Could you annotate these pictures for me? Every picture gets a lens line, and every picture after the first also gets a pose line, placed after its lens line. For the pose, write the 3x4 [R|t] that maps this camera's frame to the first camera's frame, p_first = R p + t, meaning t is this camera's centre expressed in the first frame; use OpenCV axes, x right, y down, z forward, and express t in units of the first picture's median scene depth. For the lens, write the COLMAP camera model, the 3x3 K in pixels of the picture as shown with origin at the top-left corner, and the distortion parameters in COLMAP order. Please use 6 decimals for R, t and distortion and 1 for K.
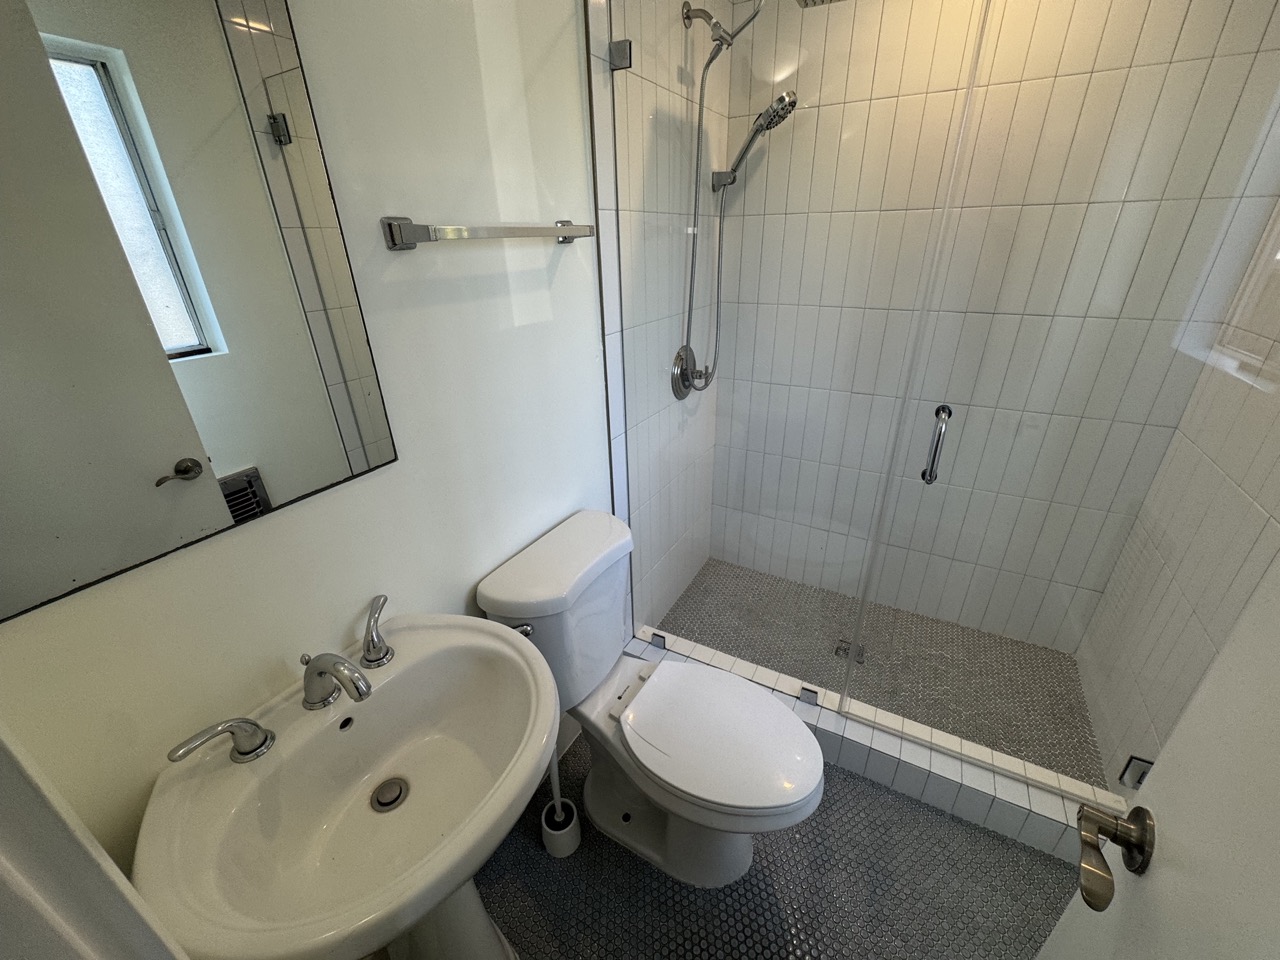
lens RADIAL K [[512.7, 0, 643.2], [0, 512.7, 479.3], [0, 0, 1]] dist [-0.001950, 0.000162]
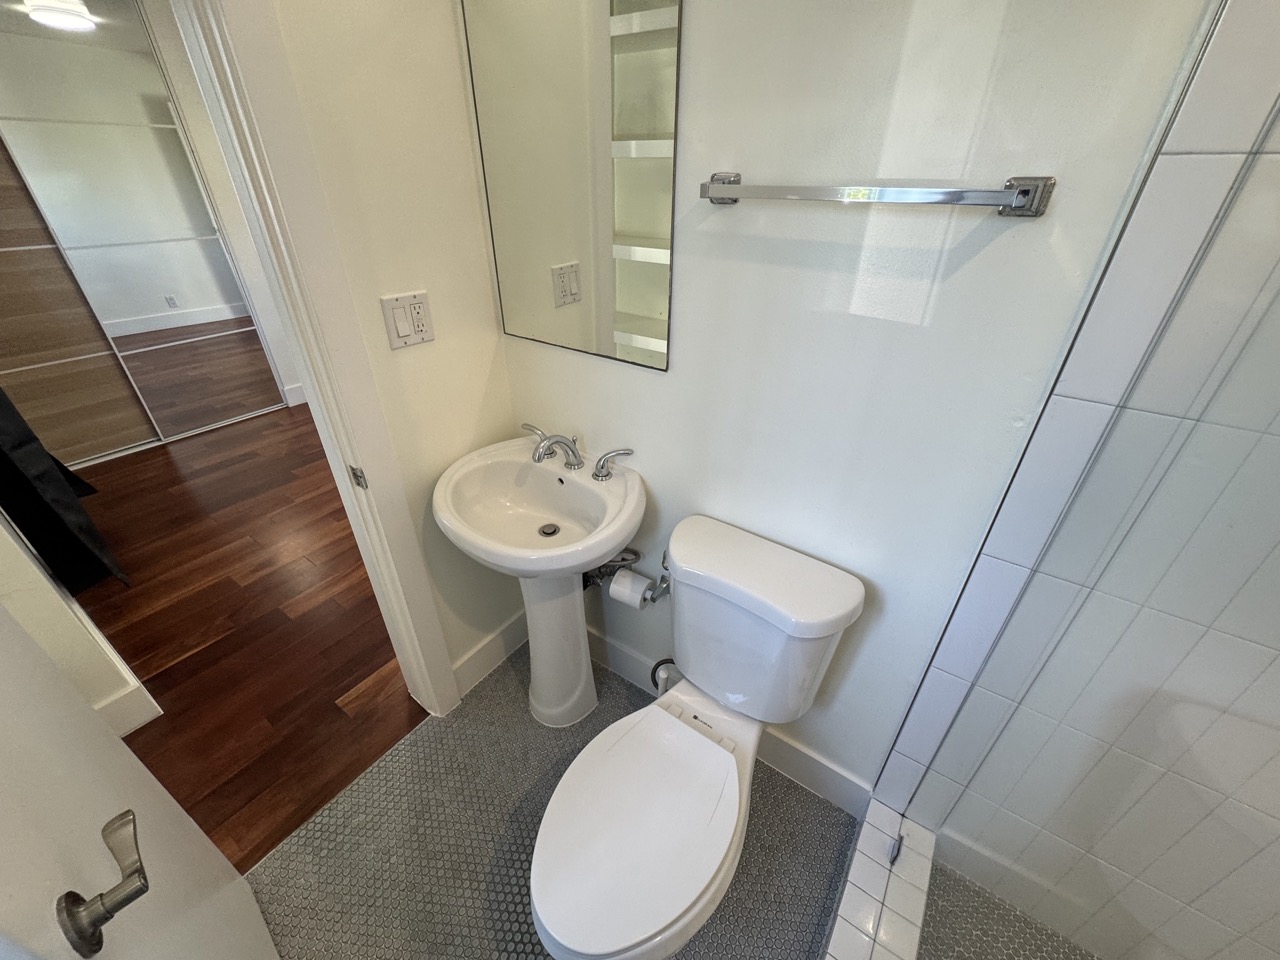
lens RADIAL K [[514.9, 0, 631.1], [0, 514.9, 483.1], [0, 0, 1]] dist [-0.014891, 0.000158]
pose [[-0.115660, 0.542061, -0.832342, 0.625335], [-0.418110, 0.733542, 0.535817, -0.407752], [0.901003, 0.409983, 0.141800, 0.723809]]
